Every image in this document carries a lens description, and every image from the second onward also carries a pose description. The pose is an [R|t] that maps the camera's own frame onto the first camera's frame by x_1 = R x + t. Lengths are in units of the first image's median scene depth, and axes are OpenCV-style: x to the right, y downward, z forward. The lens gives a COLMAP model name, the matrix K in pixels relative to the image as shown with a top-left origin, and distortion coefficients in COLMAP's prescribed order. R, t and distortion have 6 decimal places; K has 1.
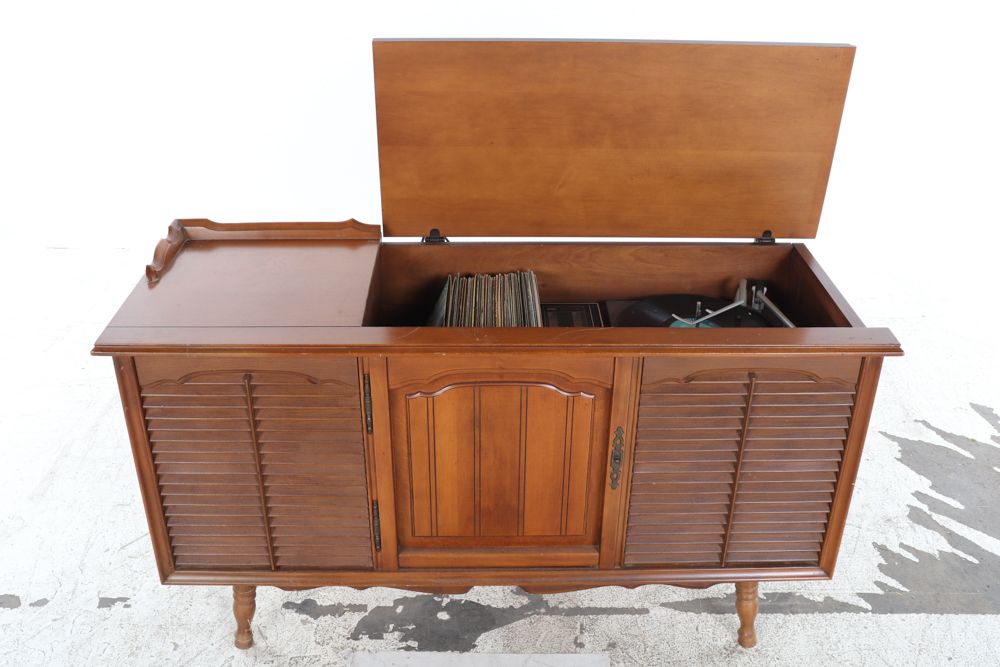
lens RADIAL K [[958.4, 0, 500.0], [0, 958.4, 333.5], [0, 0, 1]] dist [-0.106685, 0.015220]
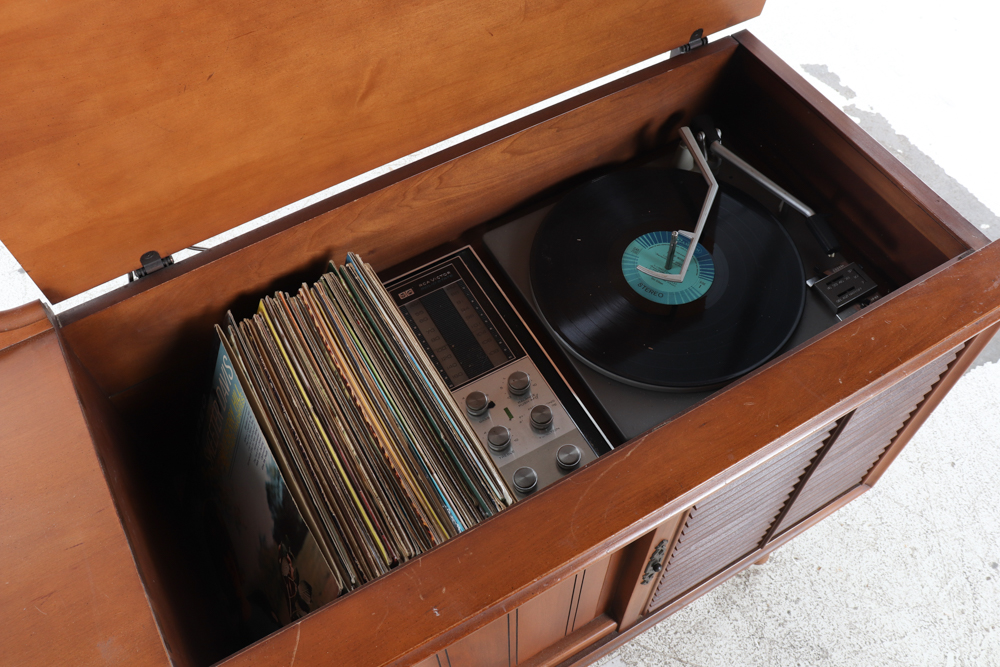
lens RADIAL K [[884.5, 0, 499.3], [0, 884.5, 332.5], [0, 0, 1]] dist [-0.092570, 0.004342]
pose [[0.877623, -0.409992, 0.248363, -0.039310], [0.247749, 0.831515, 0.497195, -0.268497], [-0.410364, -0.374818, 0.831332, 0.570079]]
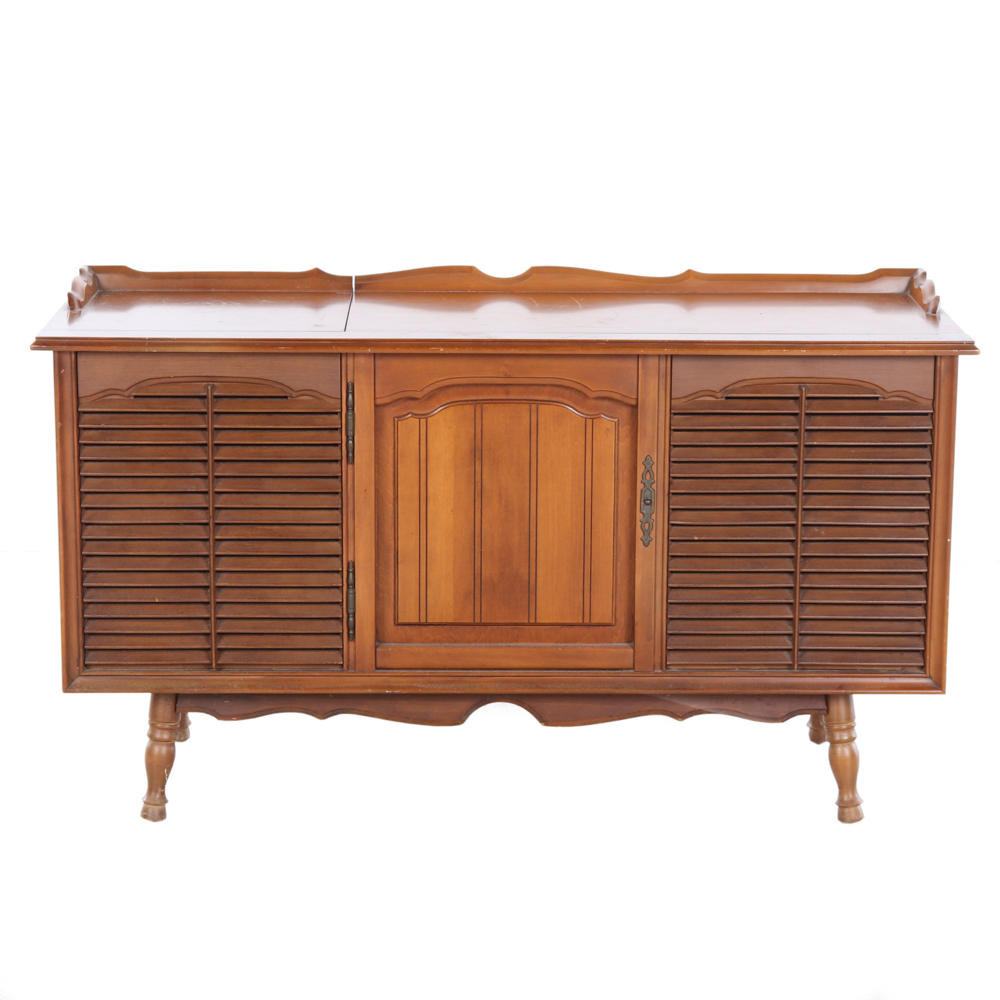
lens RADIAL K [[2937.0, 0, 500.0], [0, 2937.0, 500.0], [0, 0, 1]] dist [0.279186, -0.127723]
pose [[0.999963, -0.002214, -0.008276, 0.015489], [-0.000112, 0.962576, -0.271011, 0.788298], [0.008566, 0.271002, 0.962541, -1.390455]]
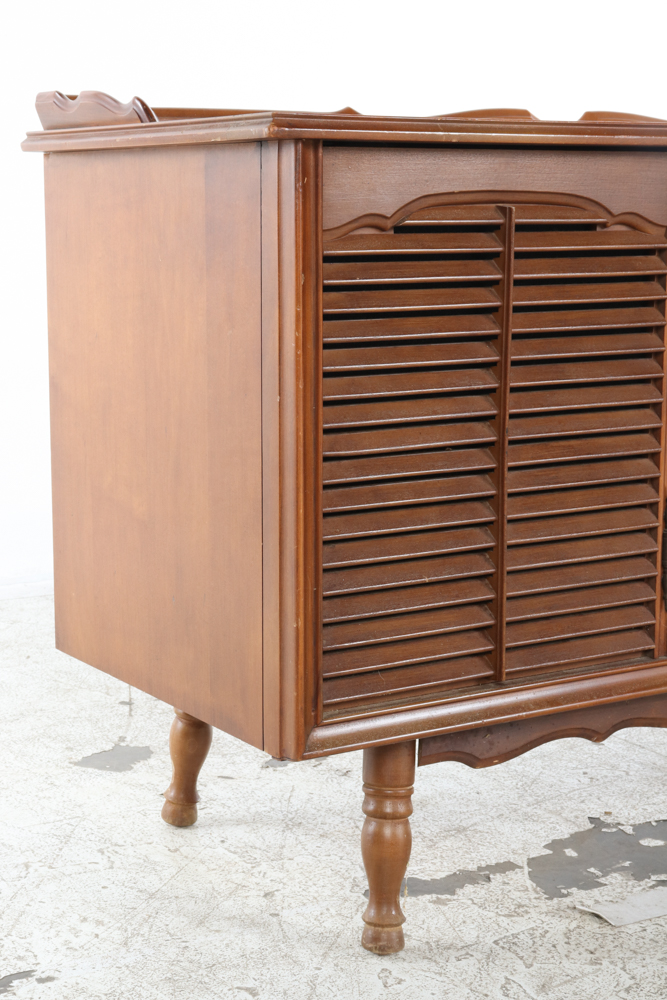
lens RADIAL K [[1755.4, 0, 333.5], [0, 1755.4, 500.0], [0, 0, 1]] dist [0.198671, 0.015191]
pose [[0.853792, -0.089528, 0.512858, -0.773302], [0.247656, 0.936348, -0.248836, 0.371323], [-0.457936, 0.339467, 0.821619, 0.285868]]
